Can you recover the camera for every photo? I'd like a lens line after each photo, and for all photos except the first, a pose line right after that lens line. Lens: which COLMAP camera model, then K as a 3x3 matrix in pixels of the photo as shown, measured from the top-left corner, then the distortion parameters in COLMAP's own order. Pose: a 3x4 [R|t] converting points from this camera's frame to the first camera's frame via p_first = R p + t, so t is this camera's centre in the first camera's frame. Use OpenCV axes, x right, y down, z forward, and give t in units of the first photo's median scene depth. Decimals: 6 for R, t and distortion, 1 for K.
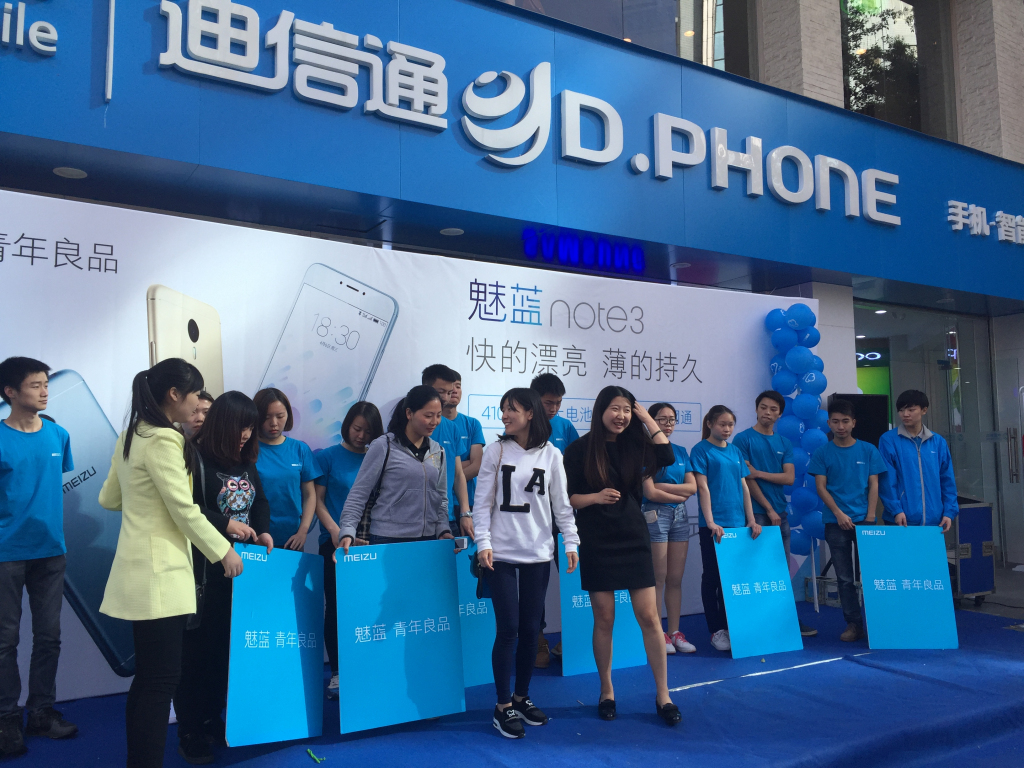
lens RADIAL K [[870.4, 0, 520.2], [0, 870.4, 383.7], [0, 0, 1]] dist [0.076253, -0.101974]
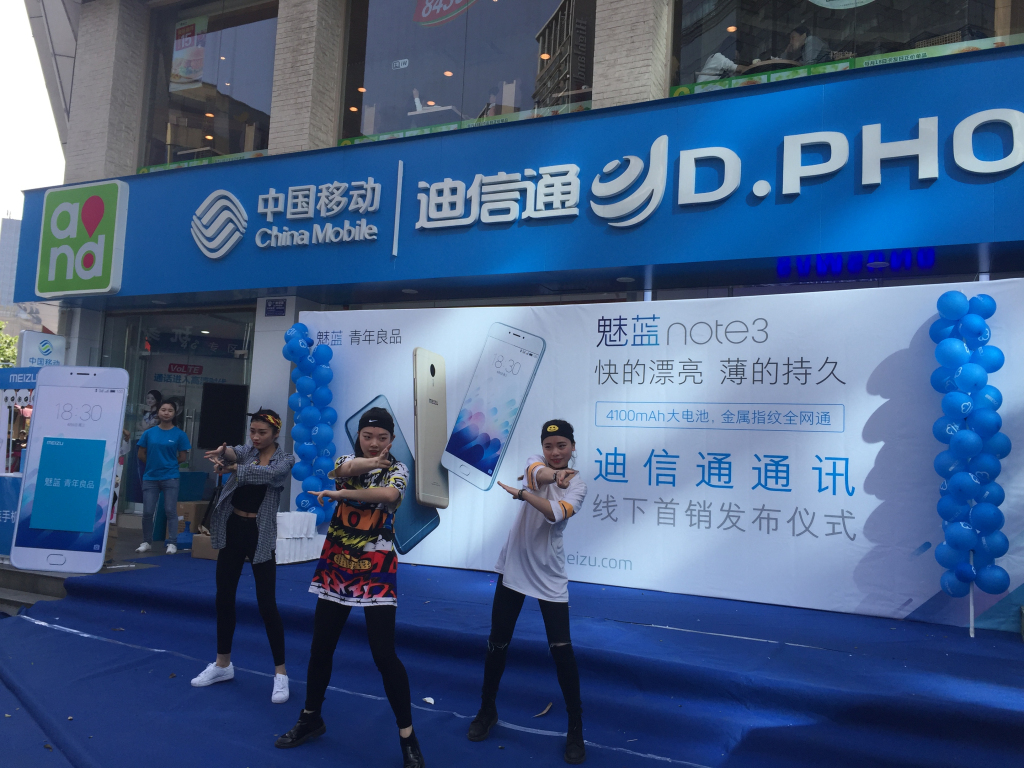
lens RADIAL K [[870.4, 0, 506.8], [0, 870.4, 385.9], [0, 0, 1]] dist [0.076253, -0.101974]
pose [[0.522513, -0.045478, -0.851418, 0.981839], [0.023499, 0.998965, -0.038938, 0.035466], [0.852308, 0.000338, 0.523041, 0.156454]]
